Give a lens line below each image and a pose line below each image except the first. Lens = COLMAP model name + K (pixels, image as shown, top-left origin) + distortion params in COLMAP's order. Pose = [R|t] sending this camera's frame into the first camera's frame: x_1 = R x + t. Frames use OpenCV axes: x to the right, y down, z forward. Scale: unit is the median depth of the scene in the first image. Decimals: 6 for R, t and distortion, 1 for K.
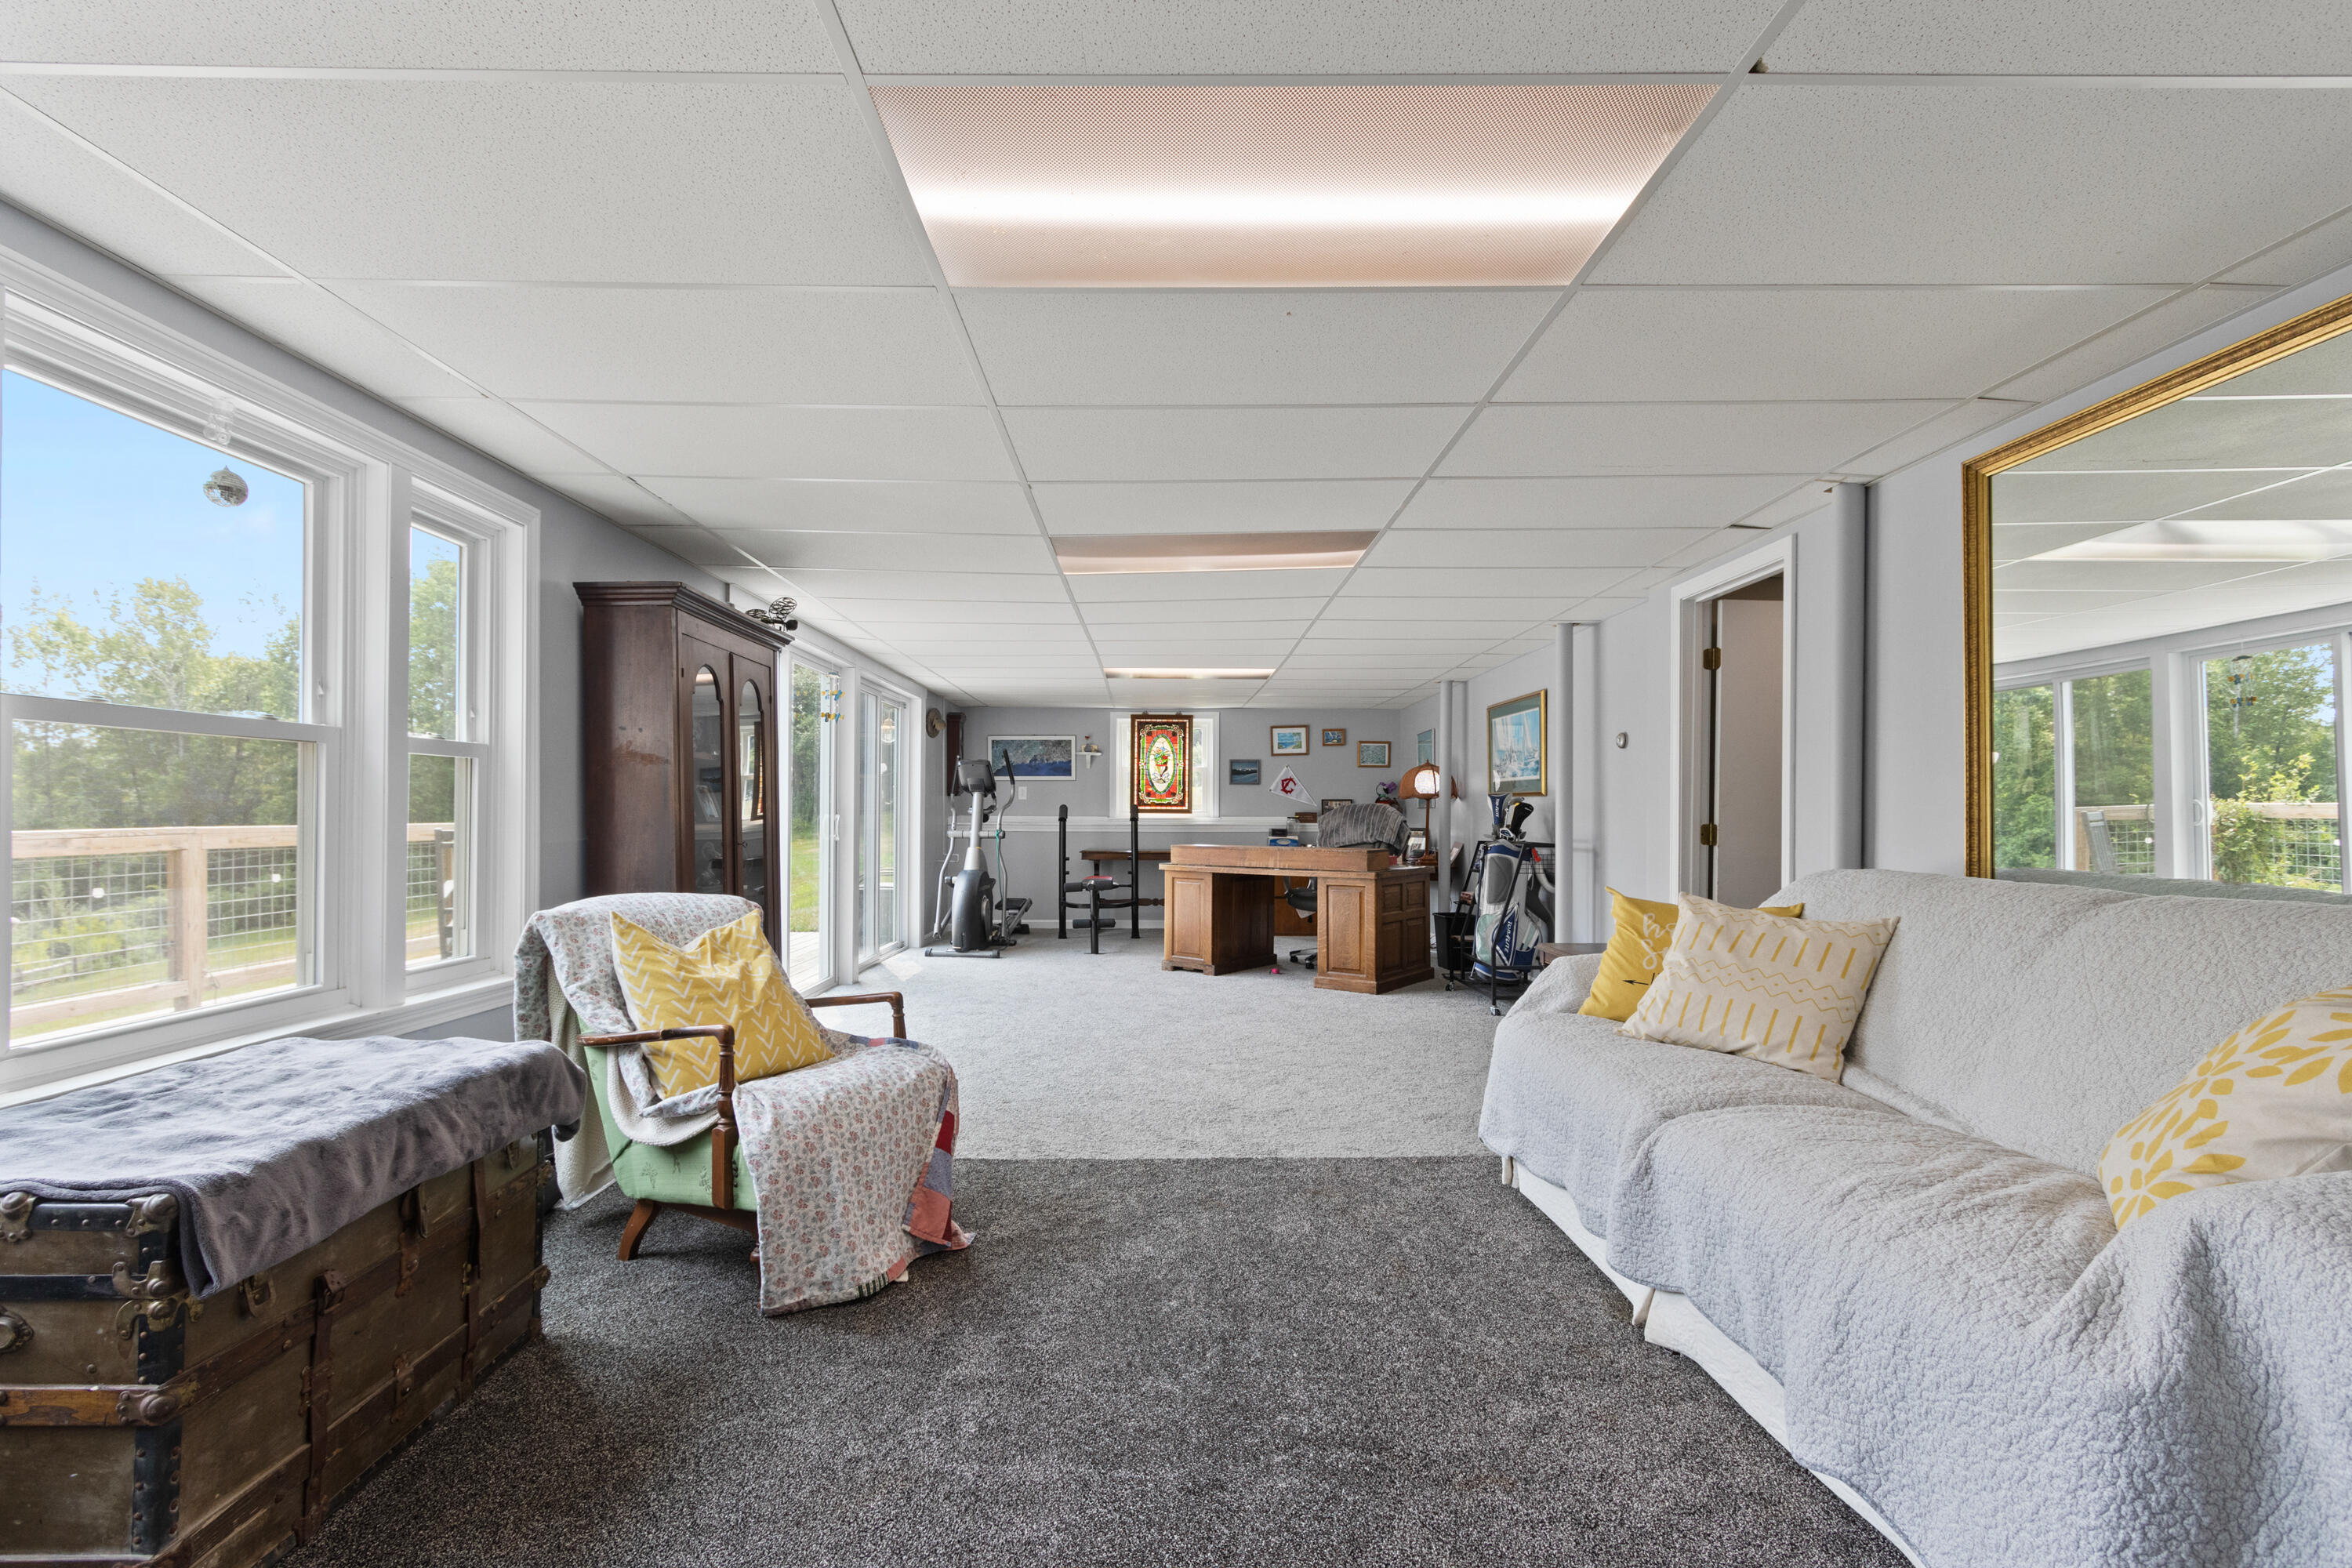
lens RADIAL K [[1106.1, 0, 1165.5], [0, 1106.1, 814.3], [0, 0, 1]] dist [0.003664, -0.000196]
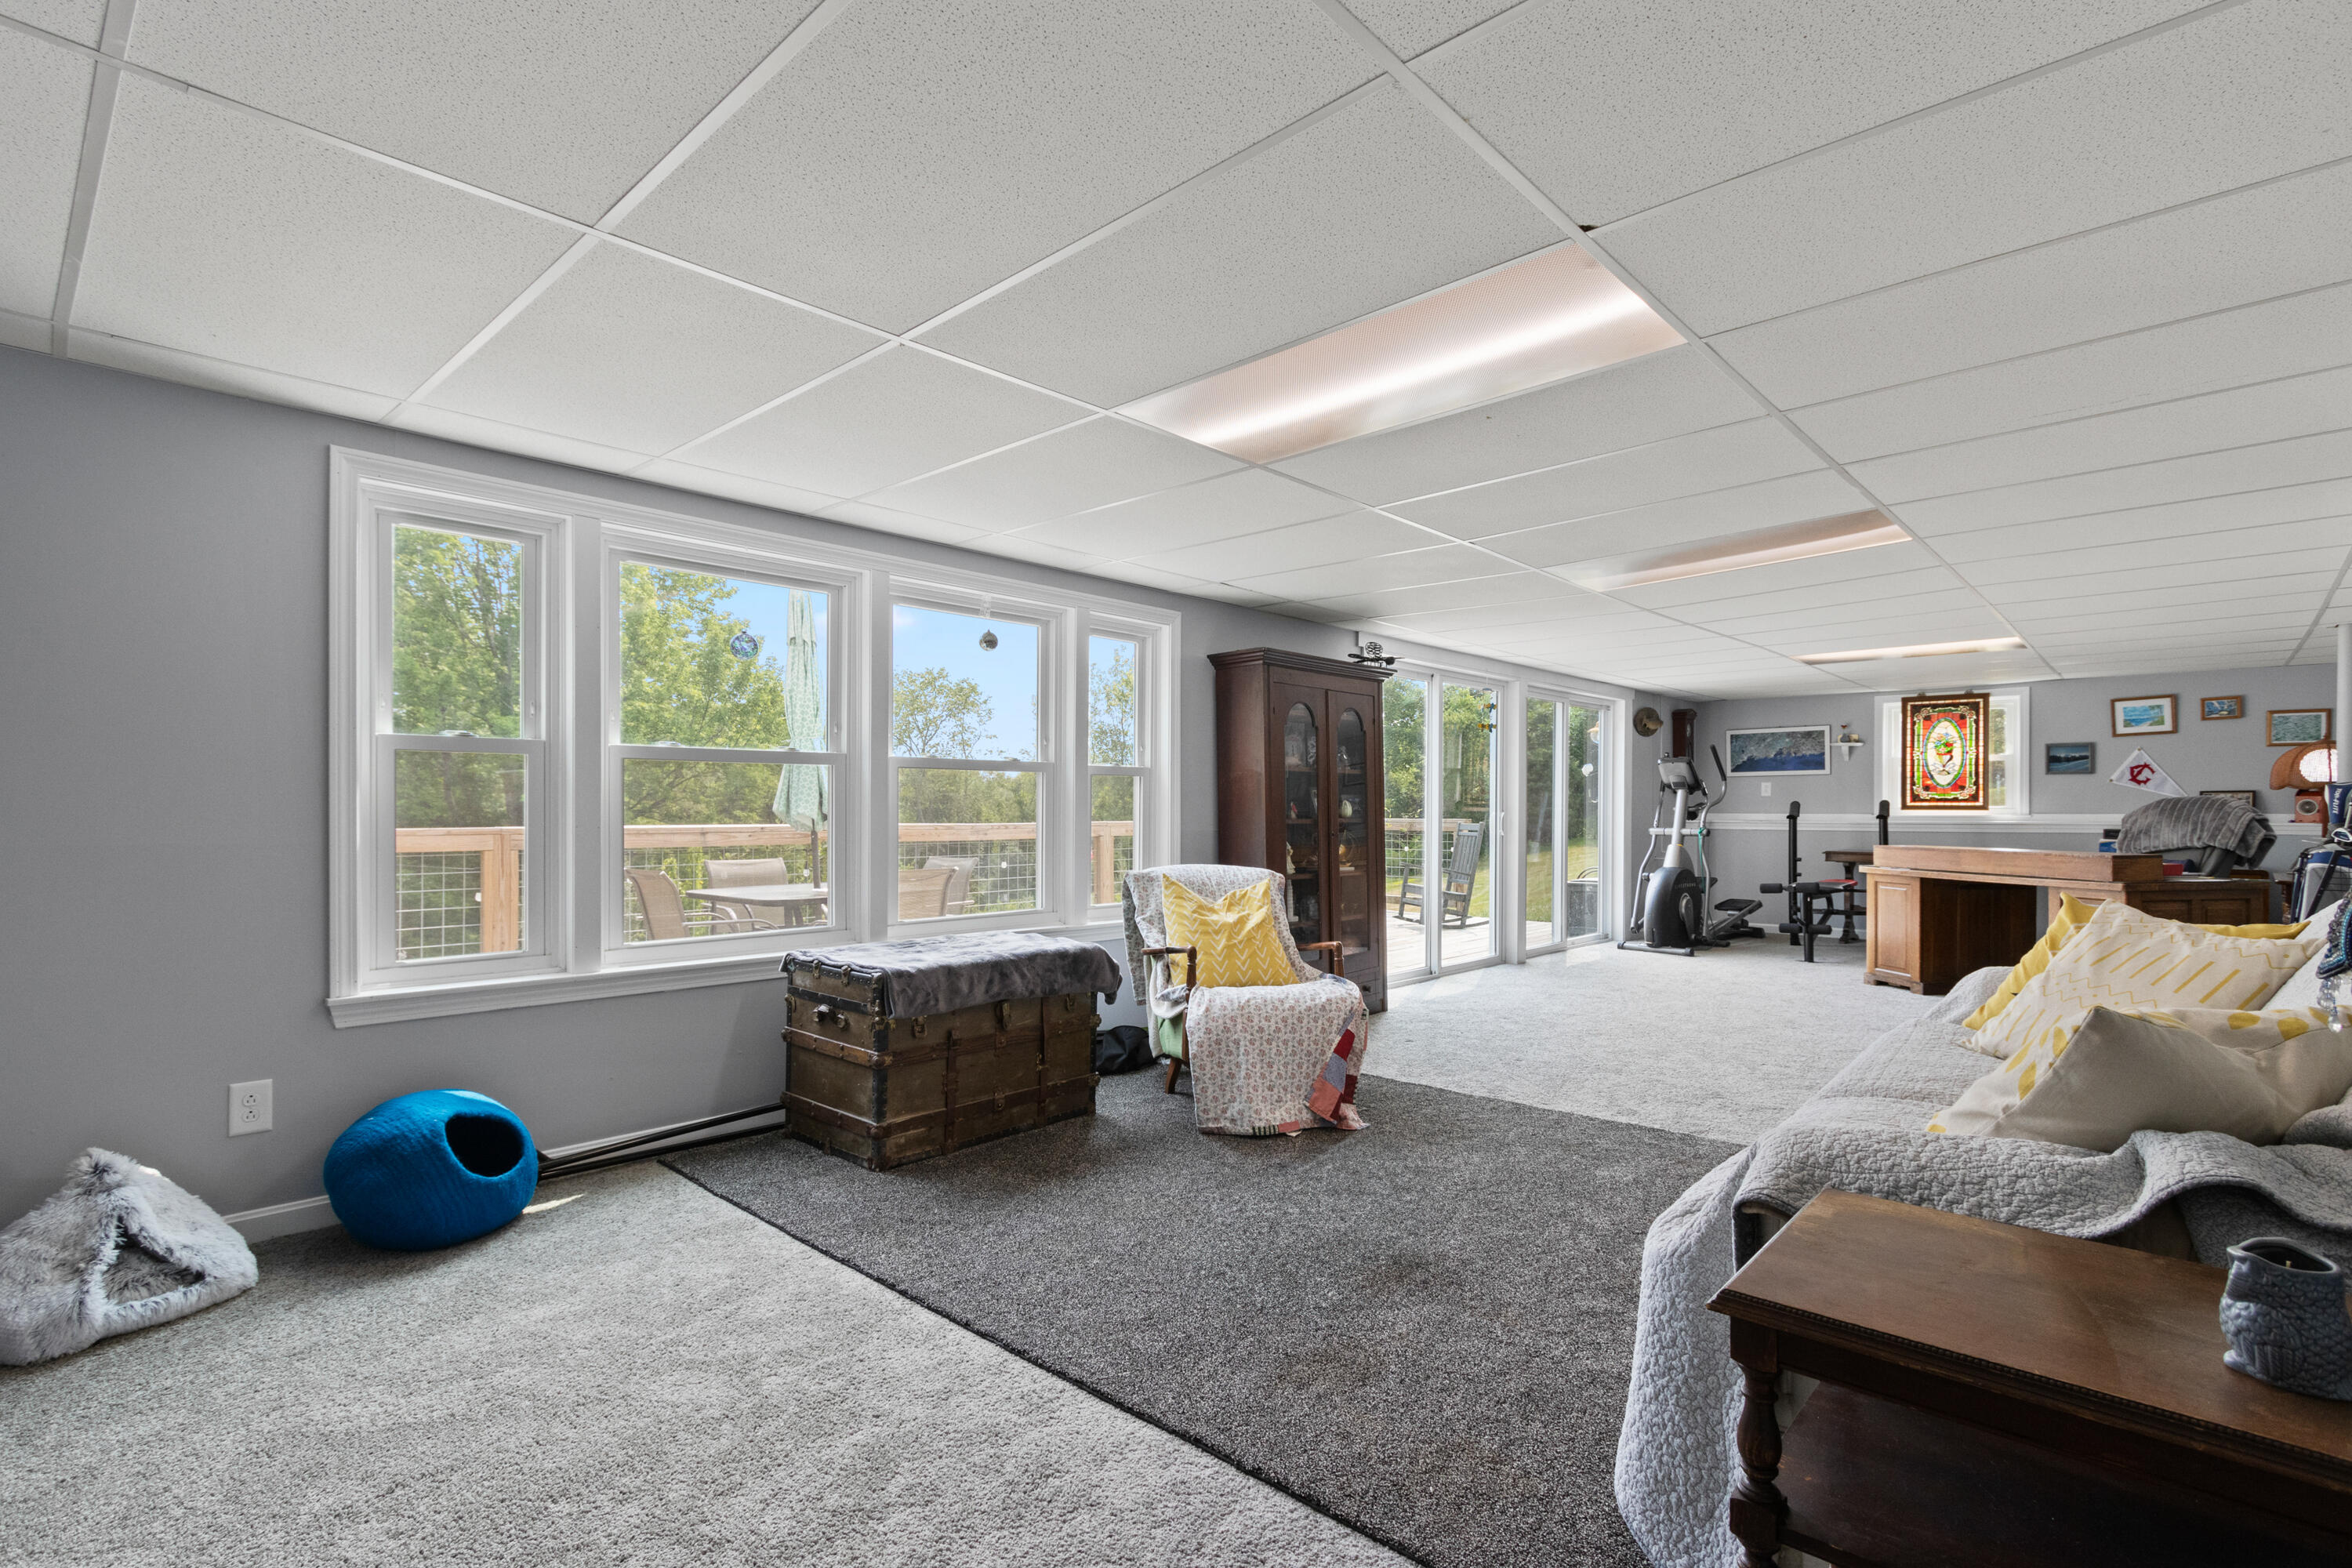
lens RADIAL K [[1114.4, 0, 1163.9], [0, 1114.4, 809.9], [0, 0, 1]] dist [-0.001127, -0.000967]
pose [[0.722690, -0.003365, -0.691164, 0.220931], [0.001630, 0.999994, -0.003165, 0.000896], [0.691170, 0.001160, 0.722691, -0.055640]]
